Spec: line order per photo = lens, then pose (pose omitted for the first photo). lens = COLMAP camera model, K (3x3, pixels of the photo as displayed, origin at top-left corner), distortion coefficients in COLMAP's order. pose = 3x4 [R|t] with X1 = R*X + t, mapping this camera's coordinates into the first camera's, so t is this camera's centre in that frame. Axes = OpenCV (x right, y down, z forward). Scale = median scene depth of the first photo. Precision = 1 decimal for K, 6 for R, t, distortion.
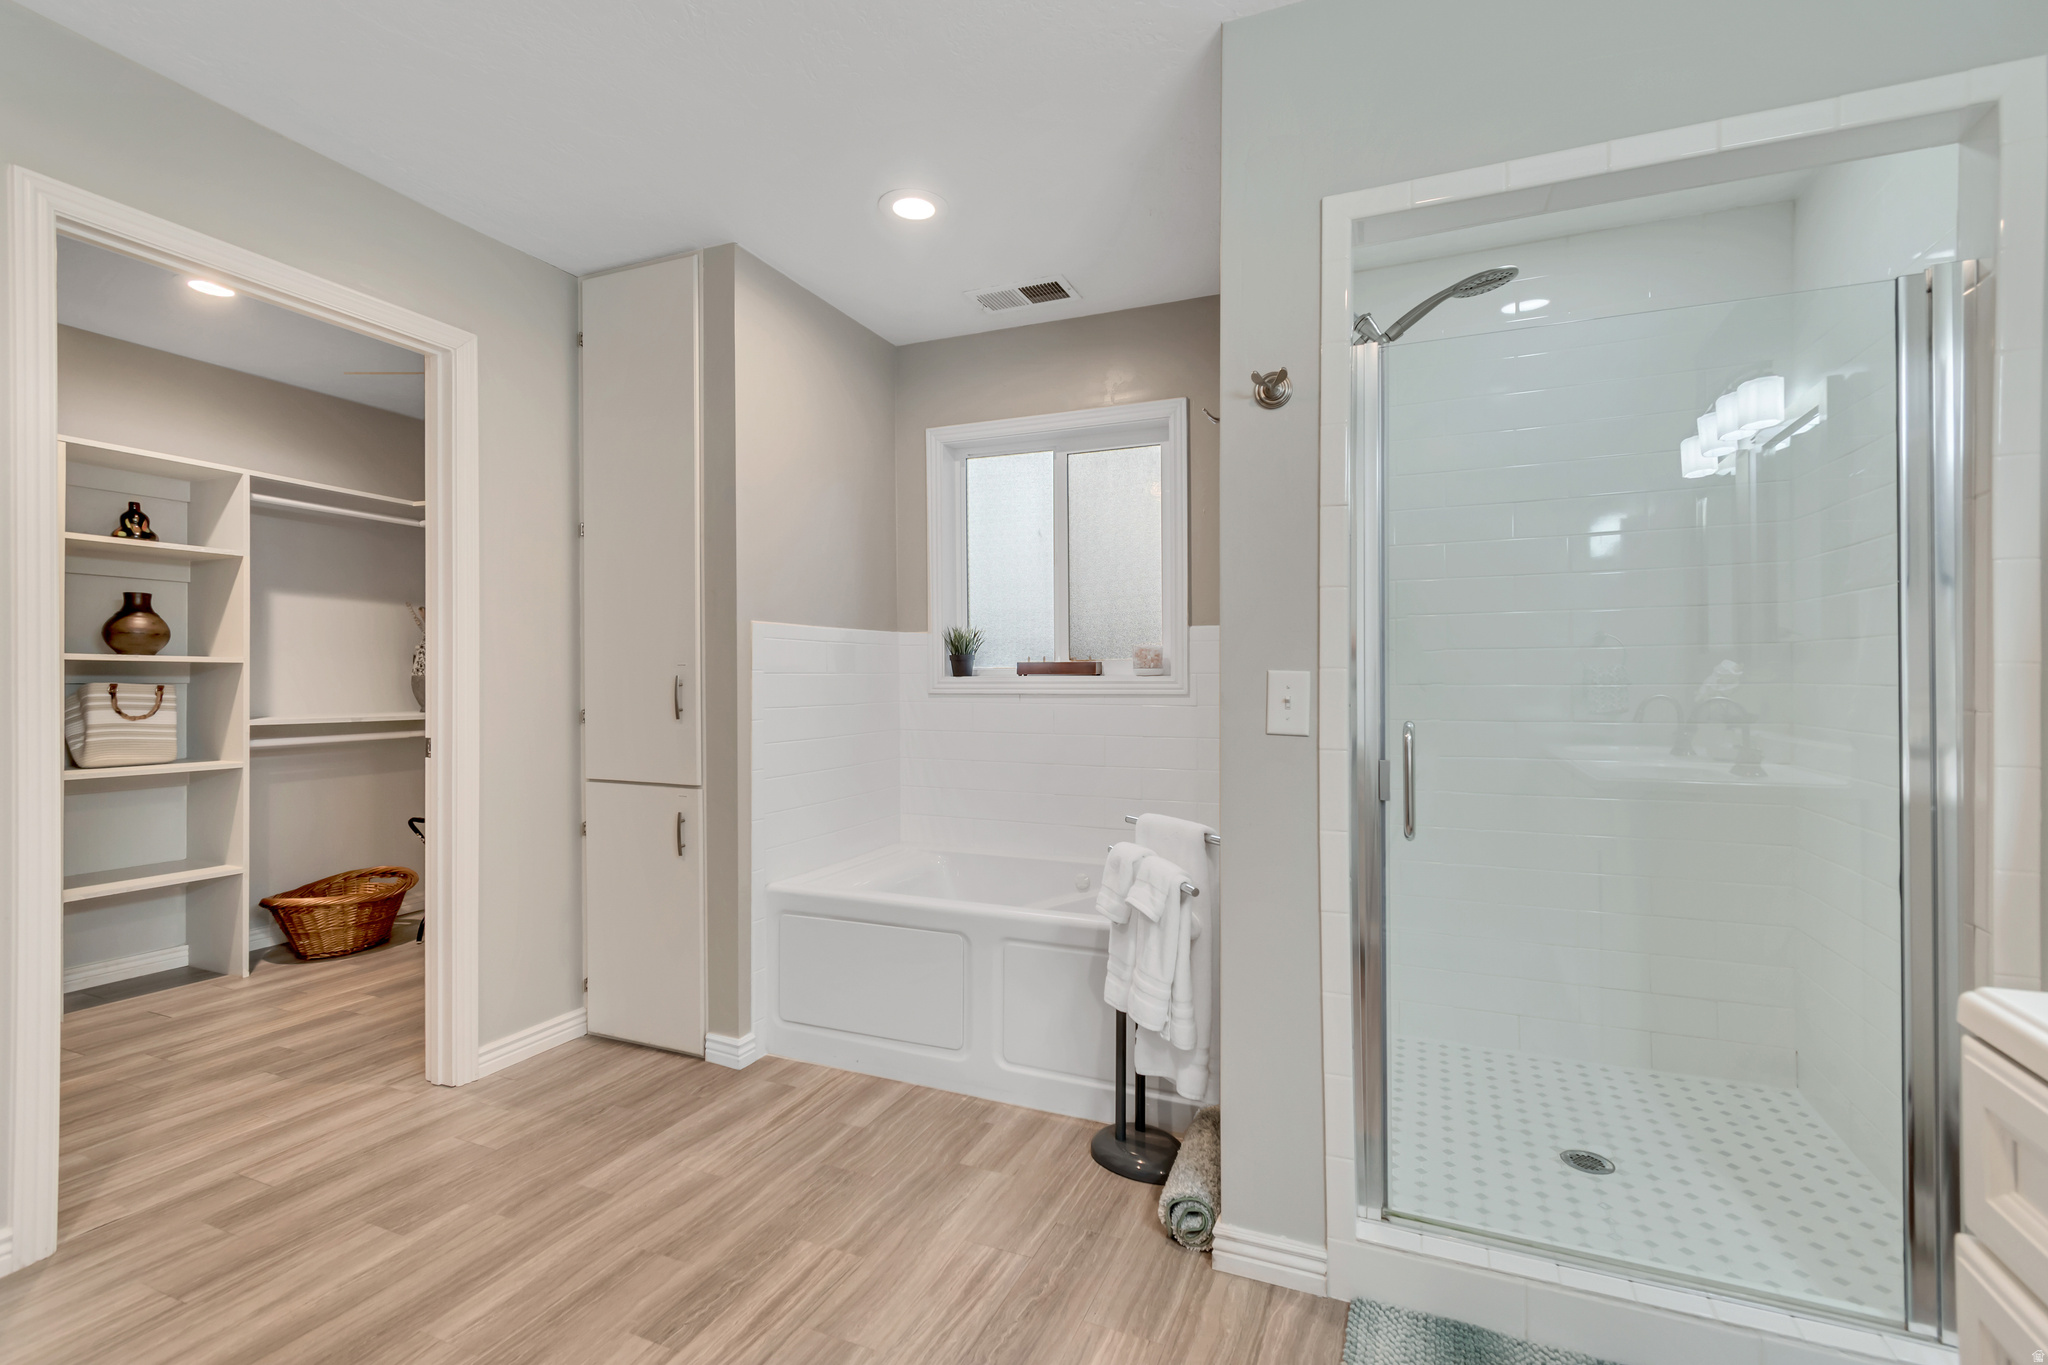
lens RADIAL K [[928.4, 0, 1028.5], [0, 928.4, 684.4], [0, 0, 1]] dist [0.017045, -0.001078]
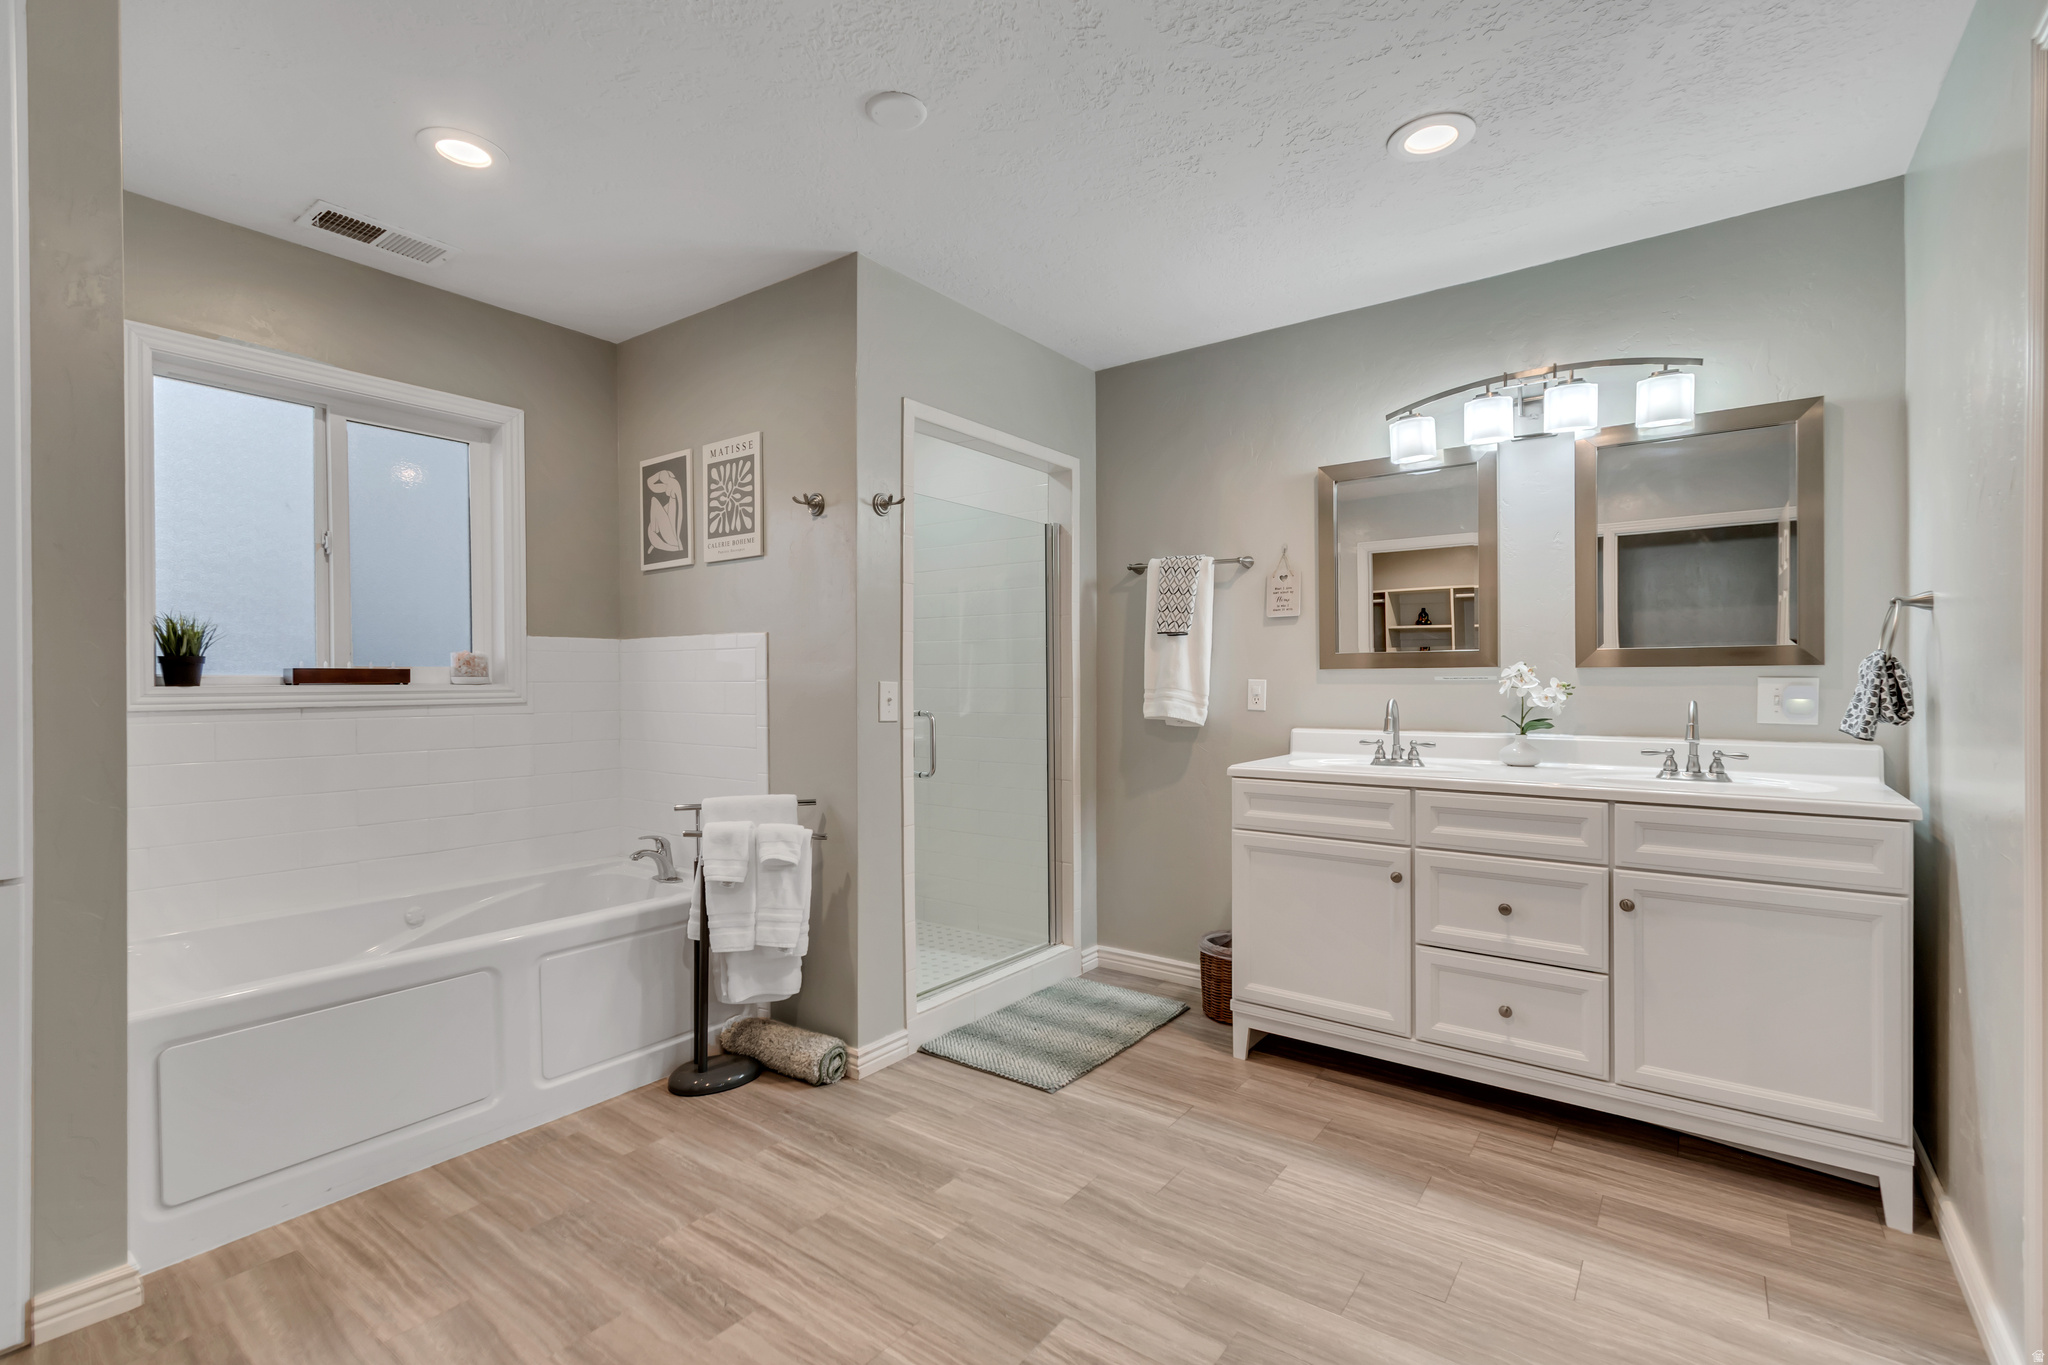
lens RADIAL K [[928.4, 0, 1030.7], [0, 928.4, 680.7], [0, 0, 1]] dist [0.017045, -0.001078]
pose [[0.227732, -0.001050, 0.973723, -0.945802], [0.007930, 0.999968, -0.000776, -0.010628], [-0.973692, 0.007898, 0.227733, 0.303698]]
